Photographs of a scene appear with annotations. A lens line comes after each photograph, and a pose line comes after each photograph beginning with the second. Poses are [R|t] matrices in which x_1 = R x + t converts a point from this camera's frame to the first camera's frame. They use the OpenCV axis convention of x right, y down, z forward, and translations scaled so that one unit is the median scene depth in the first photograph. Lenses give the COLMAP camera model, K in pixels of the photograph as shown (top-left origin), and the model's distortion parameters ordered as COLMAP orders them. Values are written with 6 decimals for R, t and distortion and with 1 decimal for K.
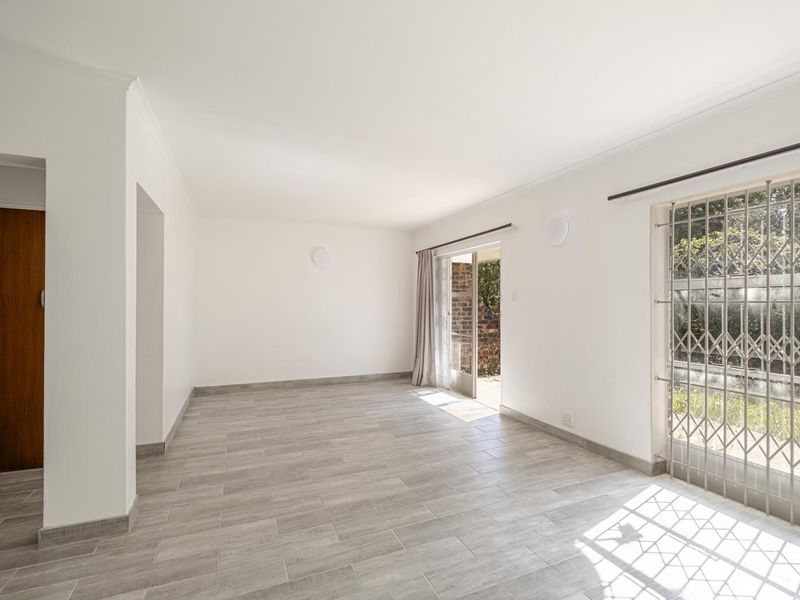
lens RADIAL K [[397.7, 0, 412.2], [0, 397.7, 302.0], [0, 0, 1]] dist [0.001001, -0.003138]
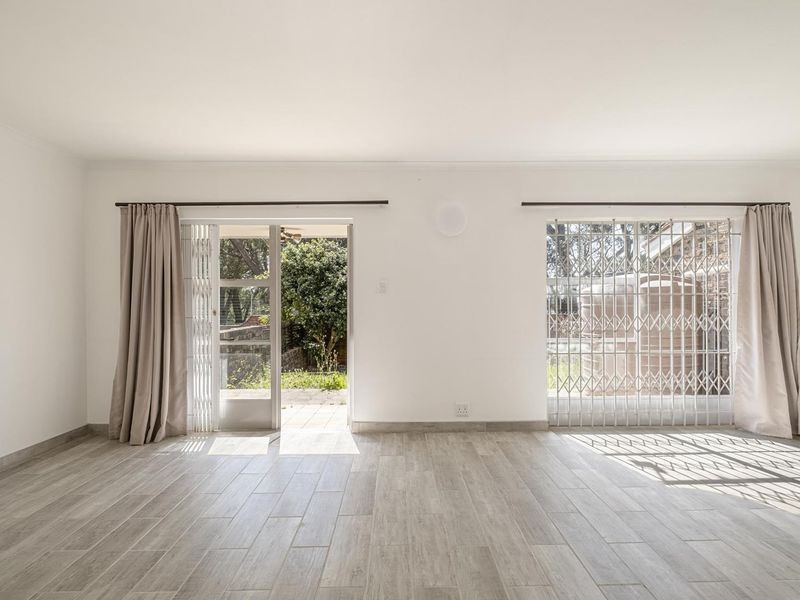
lens RADIAL K [[397.7, 0, 400.5], [0, 397.7, 301.3], [0, 0, 1]] dist [0.001001, -0.003138]
pose [[0.388430, 0.000776, 0.921478, -0.669744], [0.000757, 0.999999, -0.001162, 0.021941], [-0.921478, 0.001148, 0.388429, 0.833672]]
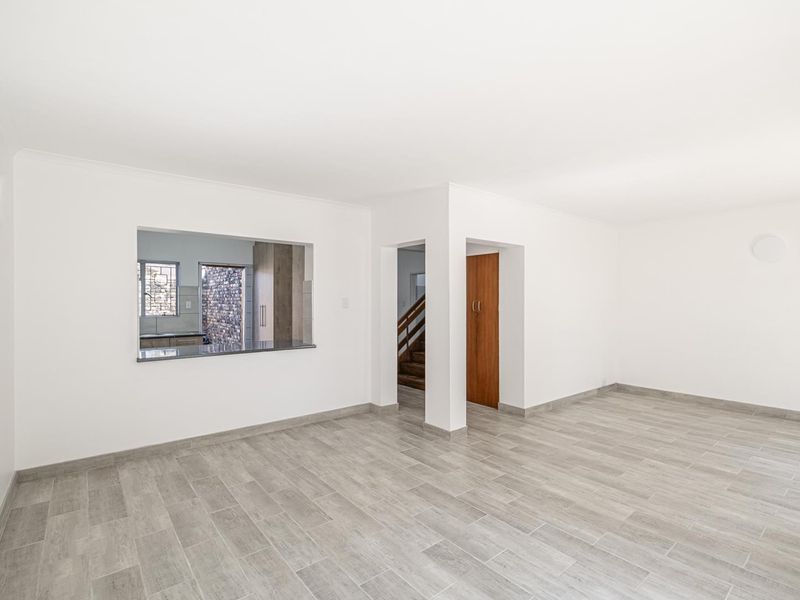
lens RADIAL K [[397.7, 0, 398.6], [0, 397.7, 298.2], [0, 0, 1]] dist [0.001001, -0.003138]
pose [[0.248043, -0.006139, -0.968730, 0.629084], [0.005046, 0.999975, -0.005045, -0.032297], [0.968736, -0.003637, 0.248067, 0.228319]]
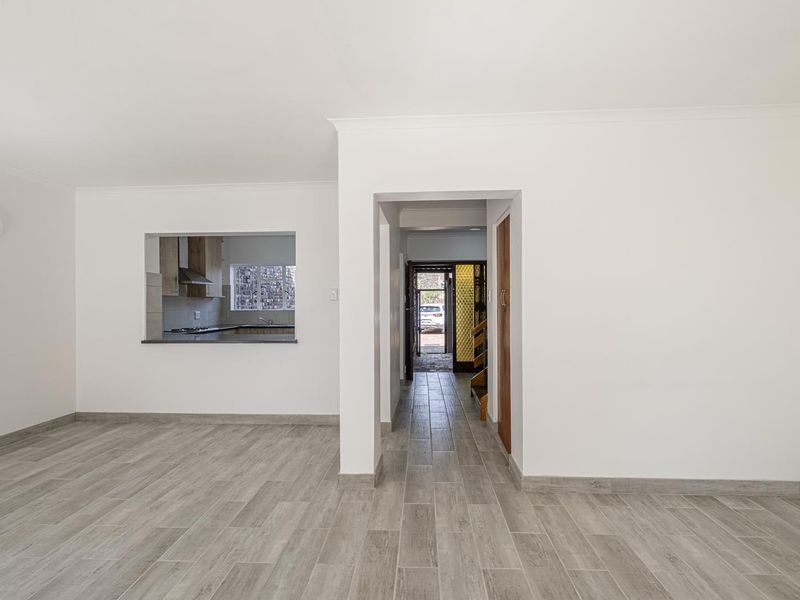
lens RADIAL K [[397.7, 0, 404.9], [0, 397.7, 300.4], [0, 0, 1]] dist [0.001001, -0.003138]
pose [[-0.450501, -0.002157, -0.892773, 0.193706], [0.004216, 0.999981, -0.004543, 0.003785], [0.892766, -0.005811, -0.450483, 1.163118]]
